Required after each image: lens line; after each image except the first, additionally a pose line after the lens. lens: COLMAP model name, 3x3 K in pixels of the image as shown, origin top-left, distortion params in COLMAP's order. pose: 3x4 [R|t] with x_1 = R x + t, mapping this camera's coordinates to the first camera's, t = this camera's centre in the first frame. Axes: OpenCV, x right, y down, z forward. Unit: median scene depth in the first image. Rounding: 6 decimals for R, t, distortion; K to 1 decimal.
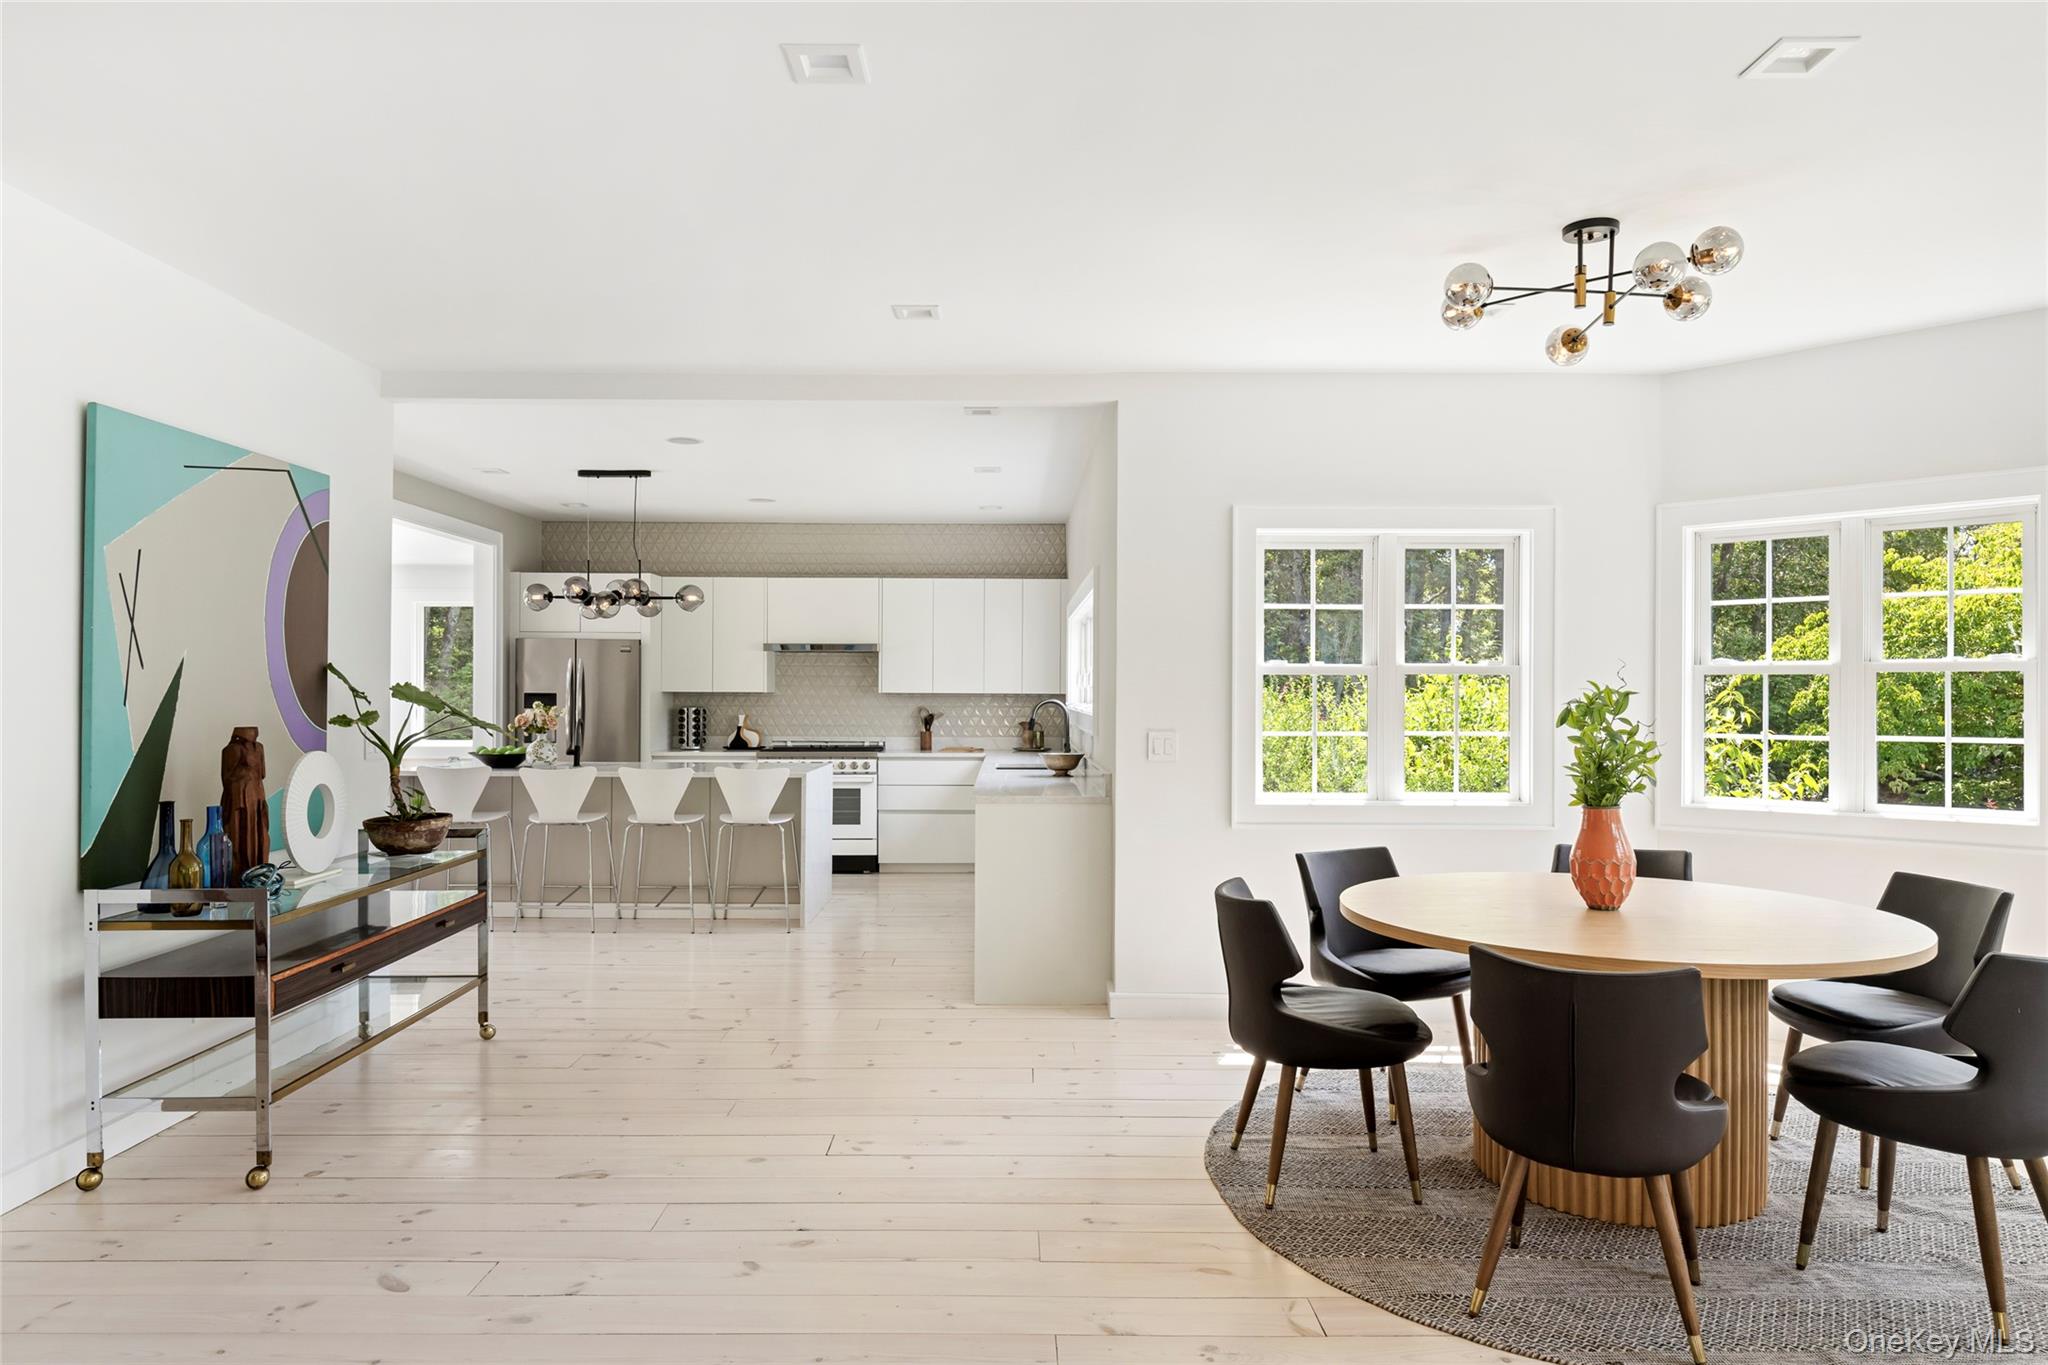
lens RADIAL K [[1224.8, 0, 1005.4], [0, 1224.8, 686.6], [0, 0, 1]] dist [-0.001185, -0.000191]
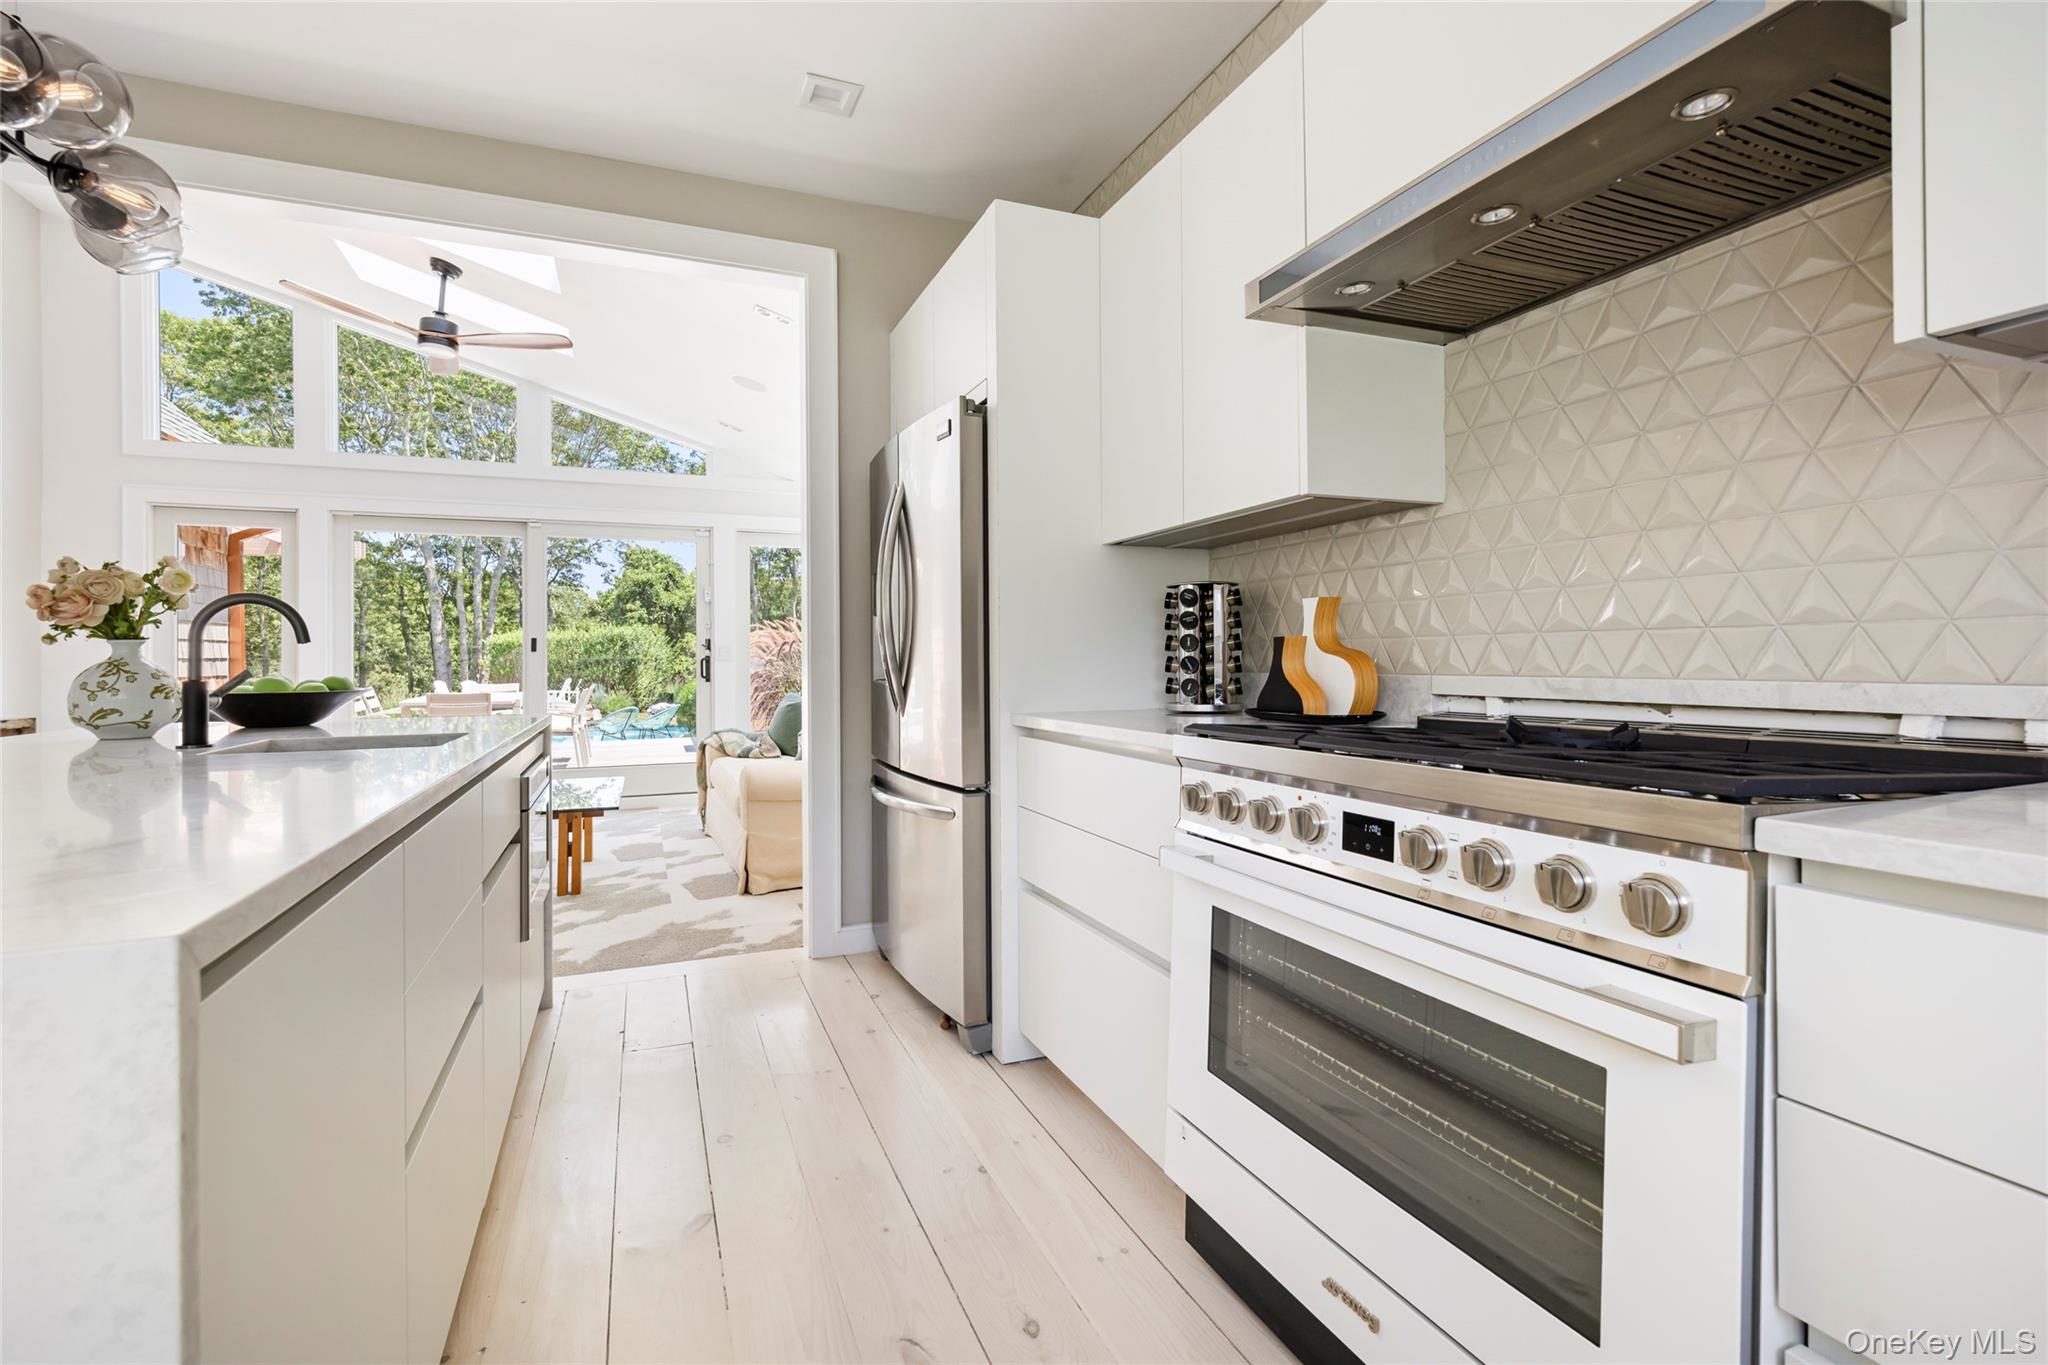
lens RADIAL K [[919.6, 0, 999.2], [0, 919.6, 650.3], [0, 0, 1]] dist [-0.001129, -0.001382]
pose [[0.368349, -0.017394, -0.929525, -0.047720], [0.017103, 0.999783, -0.011932, 0.036766], [0.929530, -0.011503, 0.368566, 0.865825]]
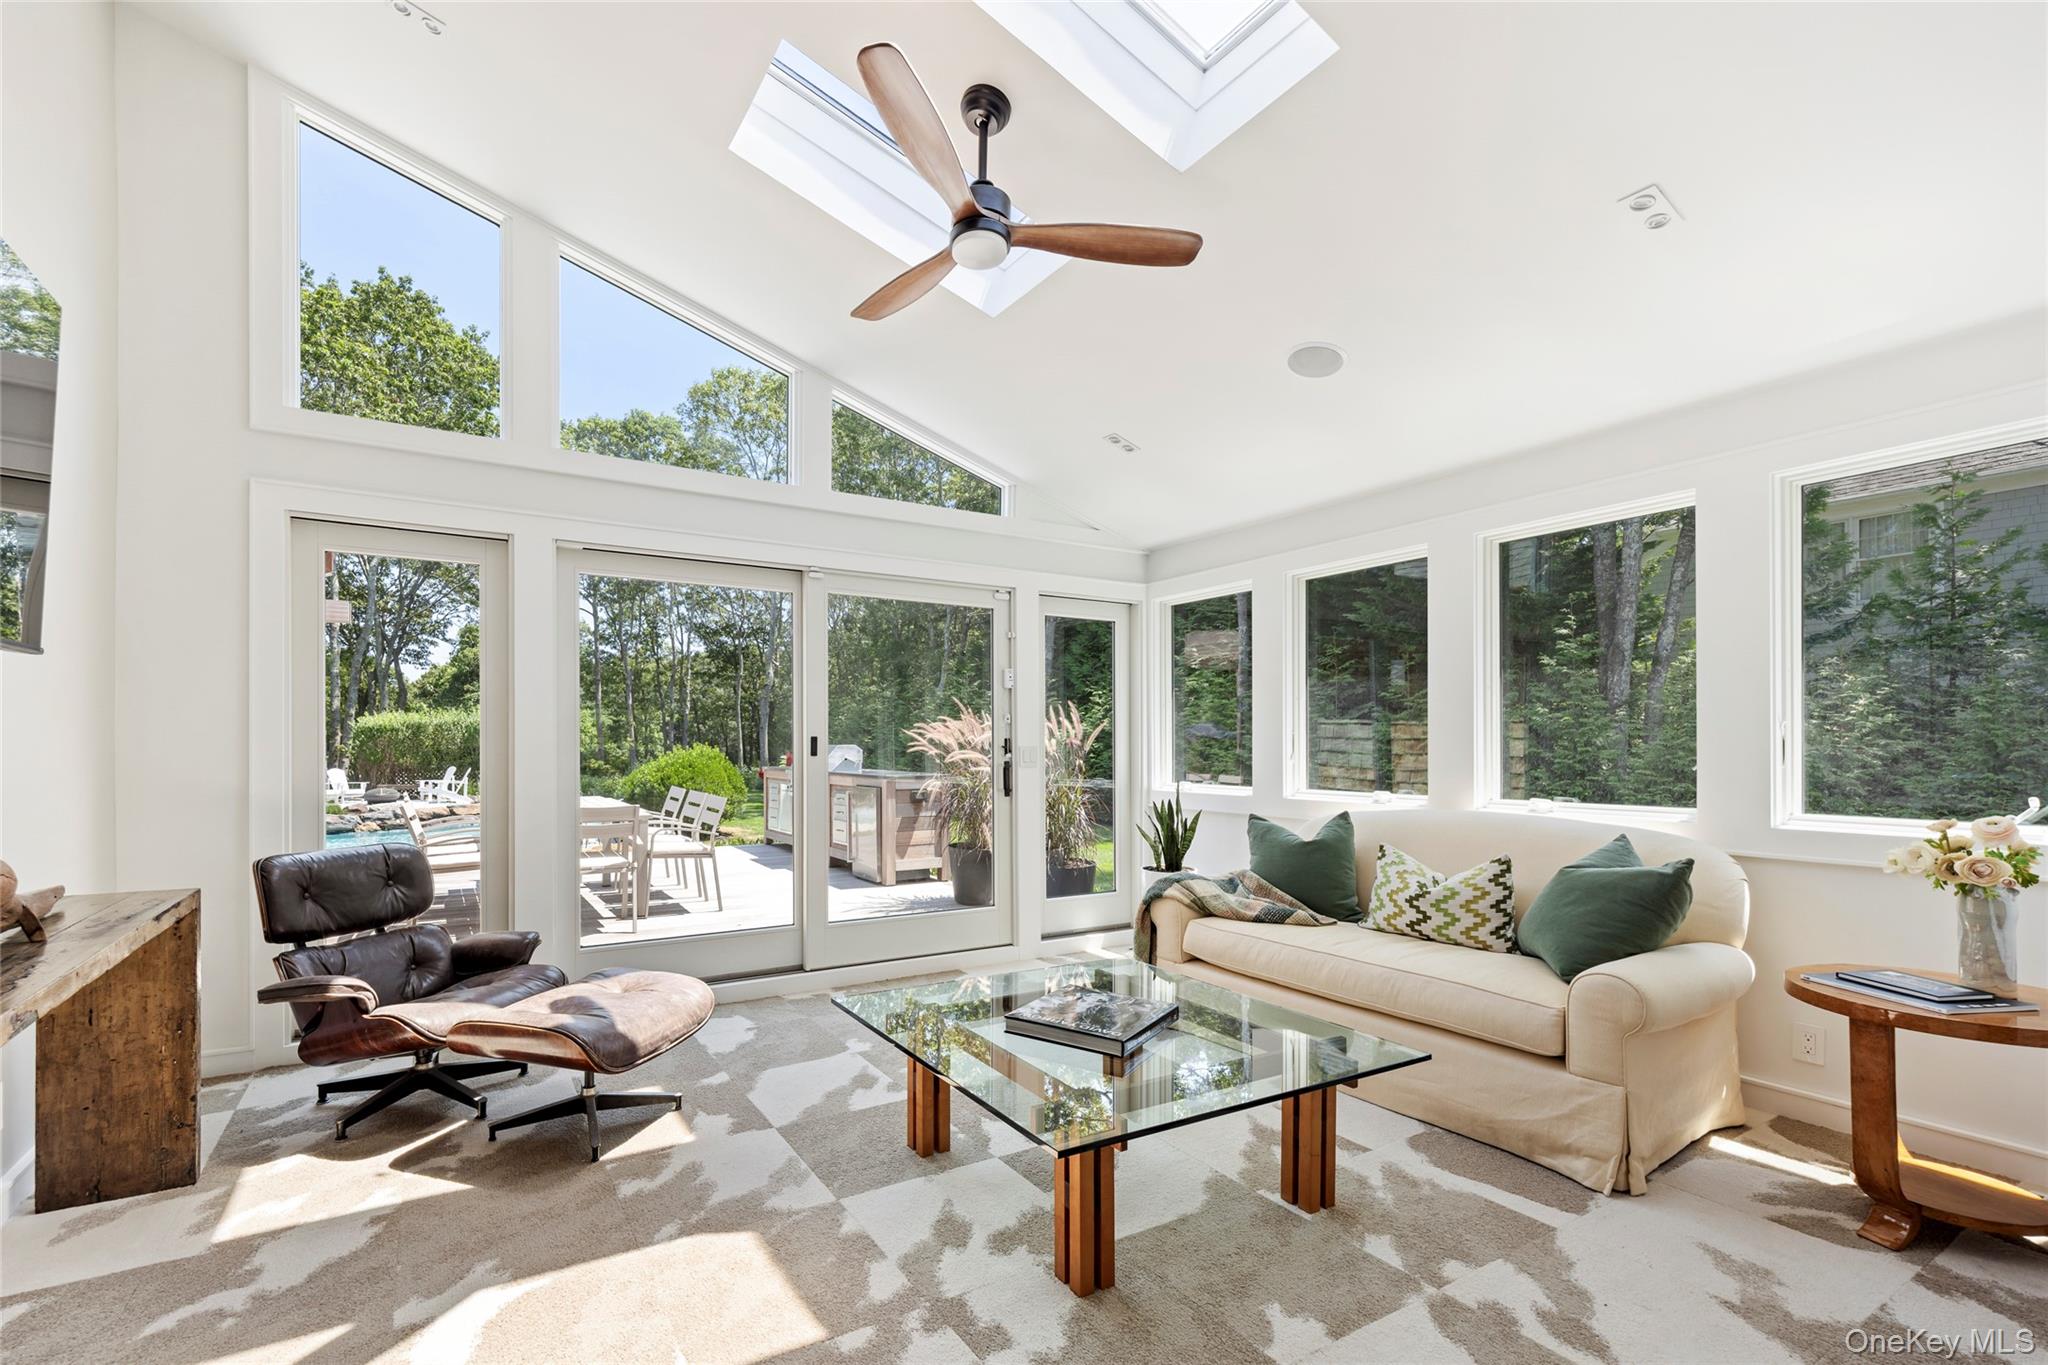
lens RADIAL K [[889.9, 0, 936.6], [0, 889.9, 751.1], [0, 0, 1]] dist [0.004565, -0.000135]
pose [[0.477755, 0.000884, -0.878493, -0.369951], [0.008715, 0.999946, 0.005746, 0.019347], [0.878450, -0.010401, 0.477721, 0.628954]]
